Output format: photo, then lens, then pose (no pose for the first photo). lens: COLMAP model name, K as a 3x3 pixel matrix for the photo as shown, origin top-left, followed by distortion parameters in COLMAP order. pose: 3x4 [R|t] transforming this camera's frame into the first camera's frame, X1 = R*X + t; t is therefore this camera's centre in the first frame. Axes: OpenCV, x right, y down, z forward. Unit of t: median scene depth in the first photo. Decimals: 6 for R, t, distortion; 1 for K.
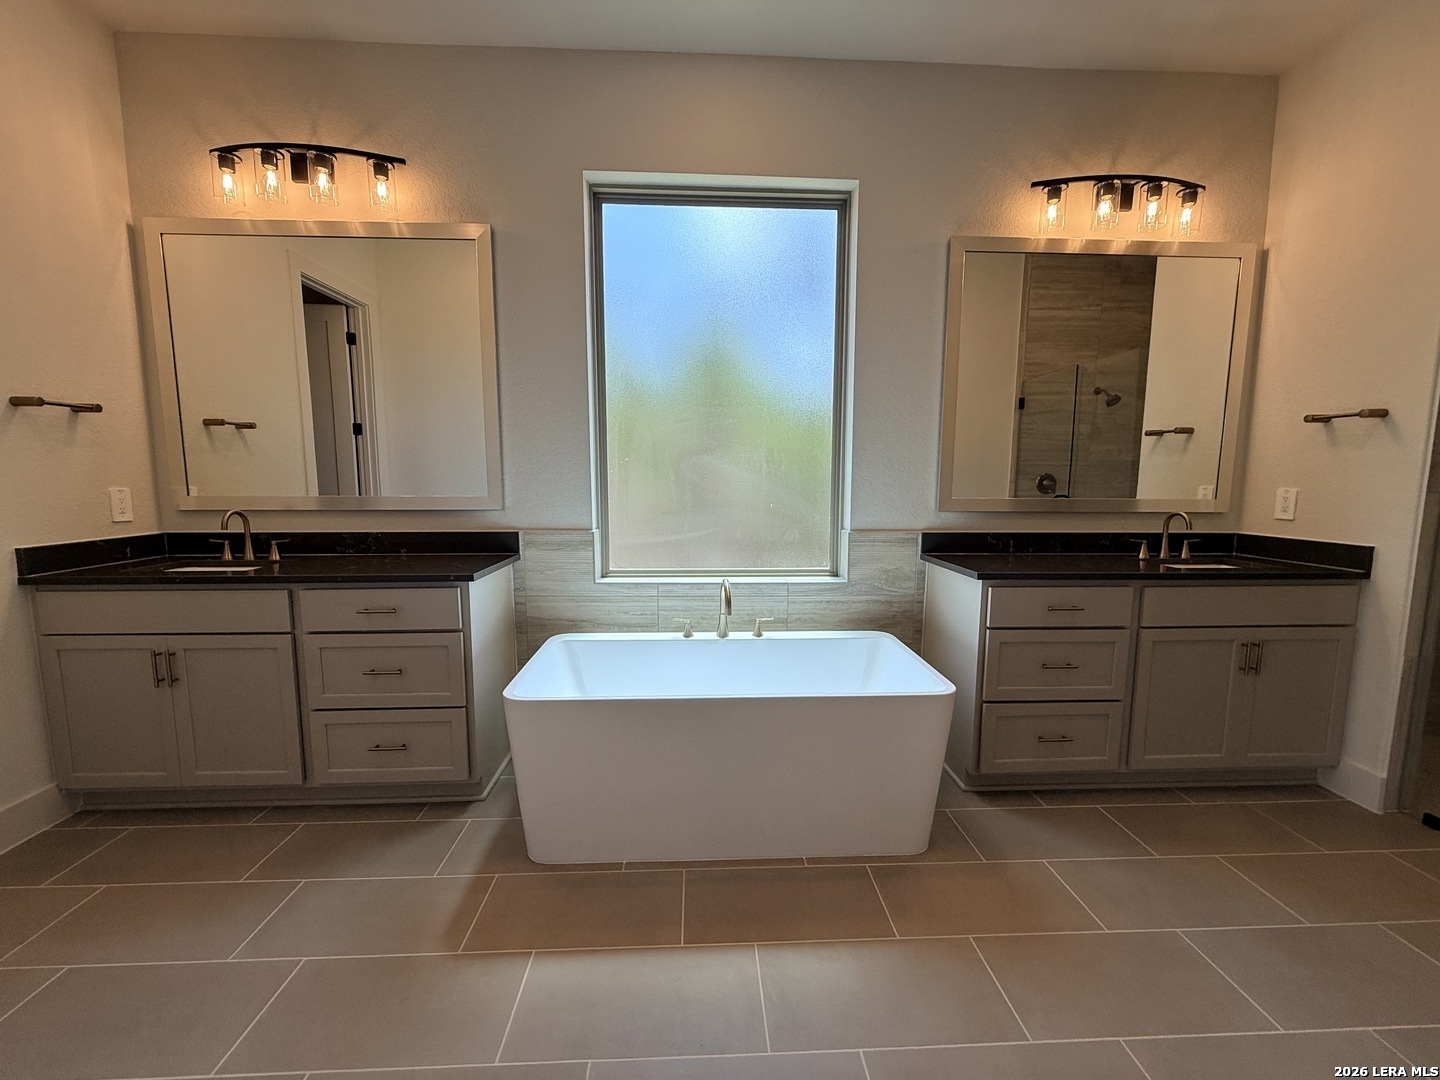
lens RADIAL K [[573.8, 0, 723.3], [0, 573.8, 540.5], [0, 0, 1]] dist [0.004027, 0.000305]
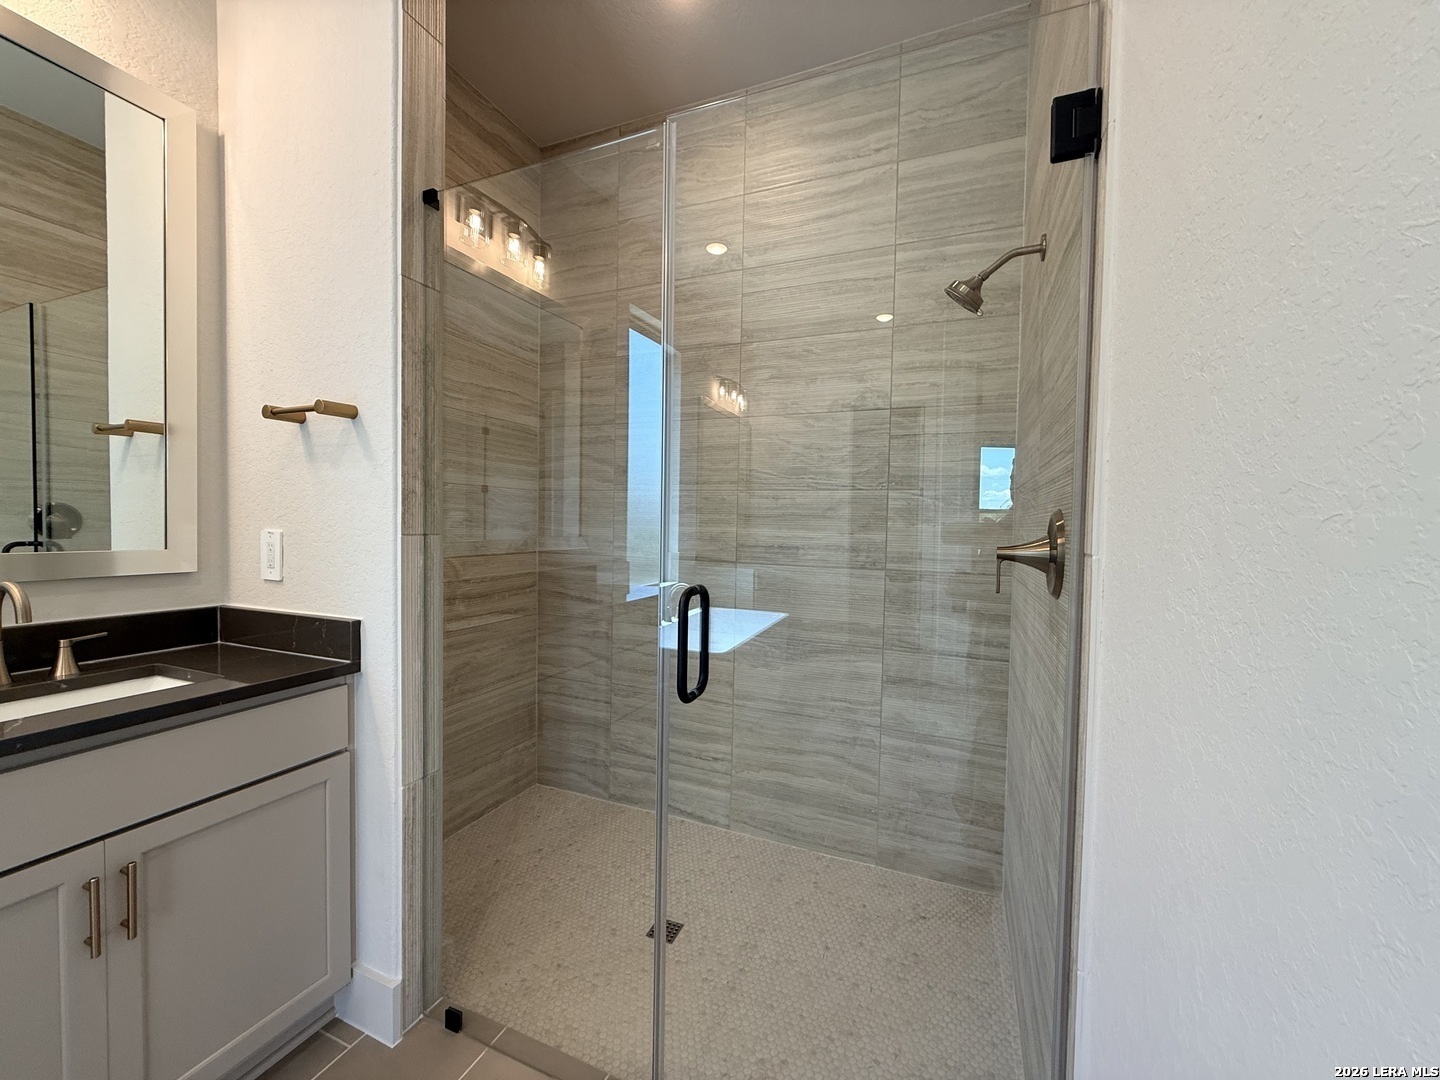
lens RADIAL K [[573.8, 0, 721.6], [0, 573.8, 541.4], [0, 0, 1]] dist [0.004027, 0.000305]
pose [[0.435877, -0.023214, 0.899707, 0.683379], [0.086857, 0.996086, -0.016379, -0.028622], [-0.895805, 0.085285, 0.436187, 0.336609]]
